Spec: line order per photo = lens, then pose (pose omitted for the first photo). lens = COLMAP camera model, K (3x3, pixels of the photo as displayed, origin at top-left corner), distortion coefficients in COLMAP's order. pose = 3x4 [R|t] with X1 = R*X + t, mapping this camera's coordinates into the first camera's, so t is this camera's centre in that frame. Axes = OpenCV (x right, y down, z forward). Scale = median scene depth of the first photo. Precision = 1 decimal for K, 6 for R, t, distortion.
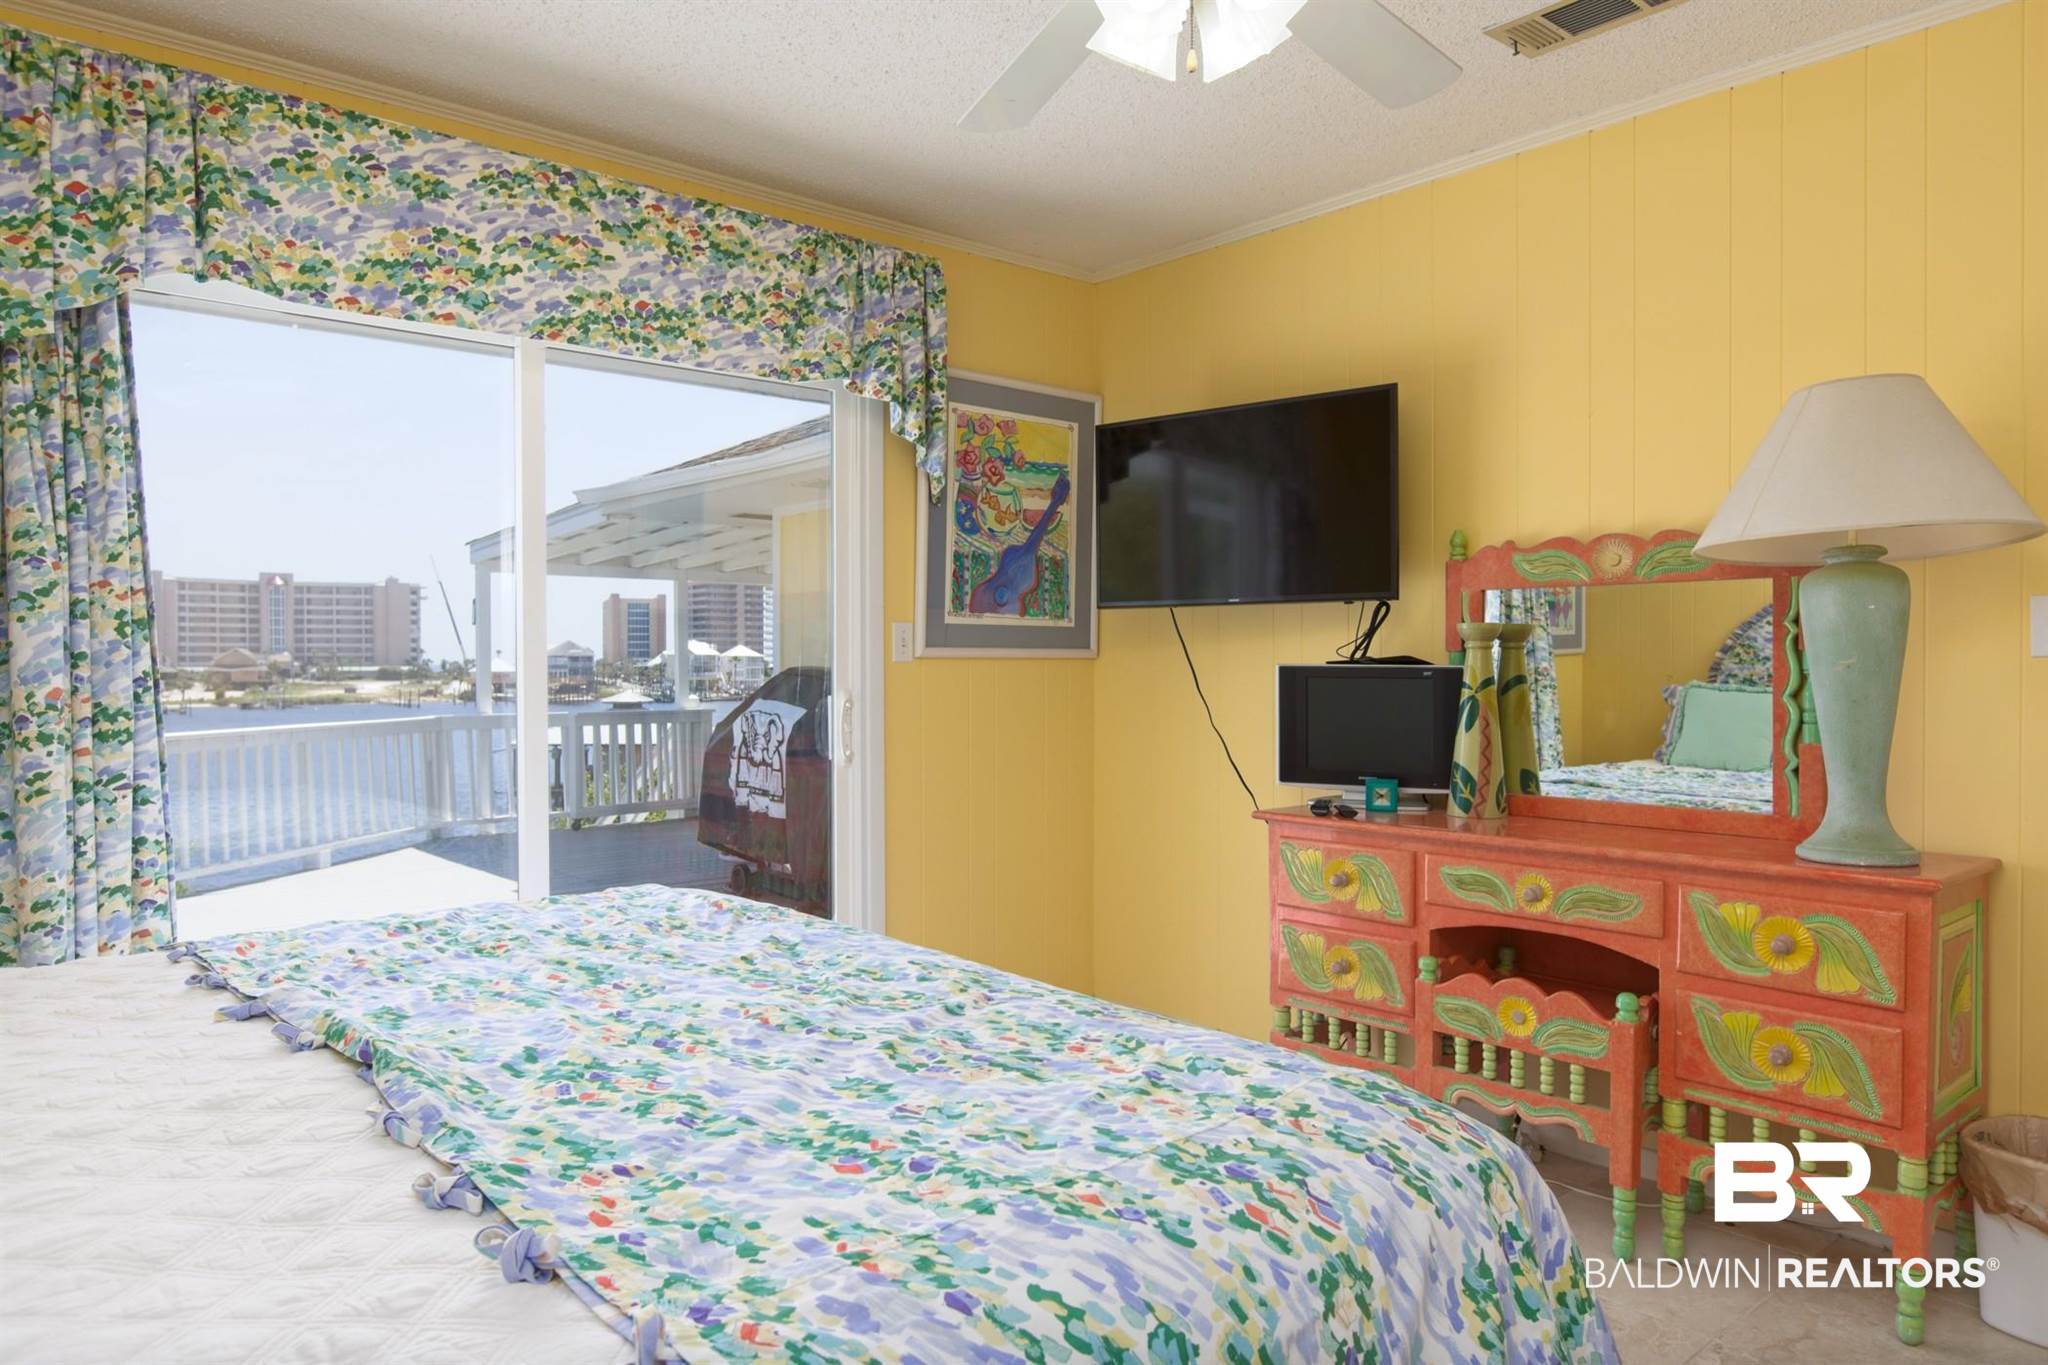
lens RADIAL K [[1317.0, 0, 1023.7], [0, 1317.0, 681.1], [0, 0, 1]] dist [0.000164, 0.001188]
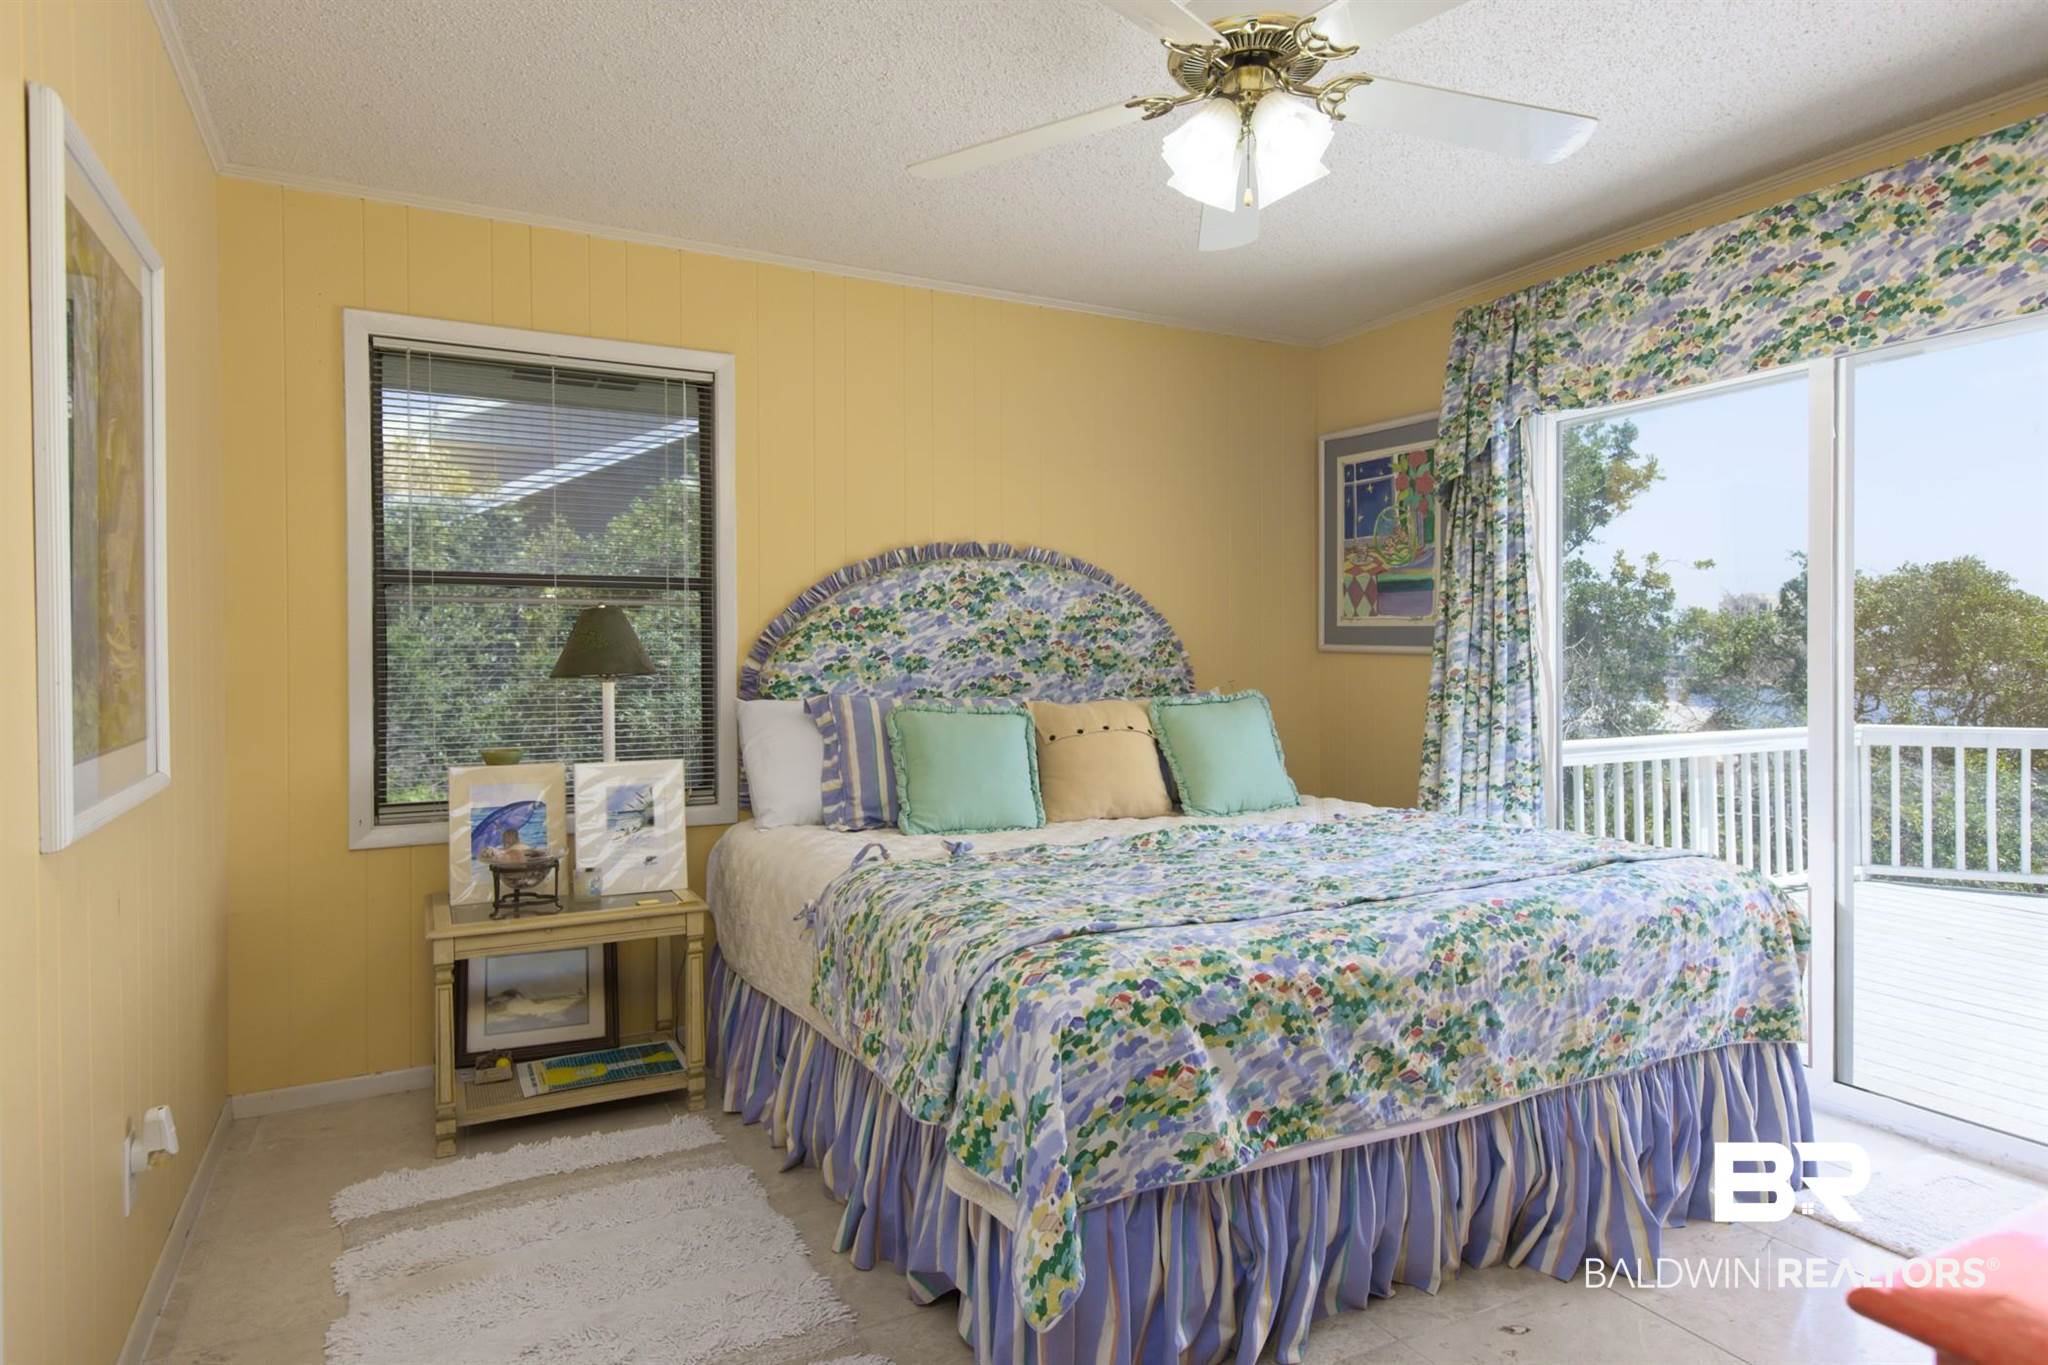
lens RADIAL K [[1203.5, 0, 1025.5], [0, 1203.5, 668.6], [0, 0, 1]] dist [0.002591, -0.000113]
pose [[-0.251950, 0.018265, -0.967568, 0.805613], [-0.001830, 0.999811, 0.019350, -0.021301], [0.967739, 0.006646, -0.251869, 0.656079]]
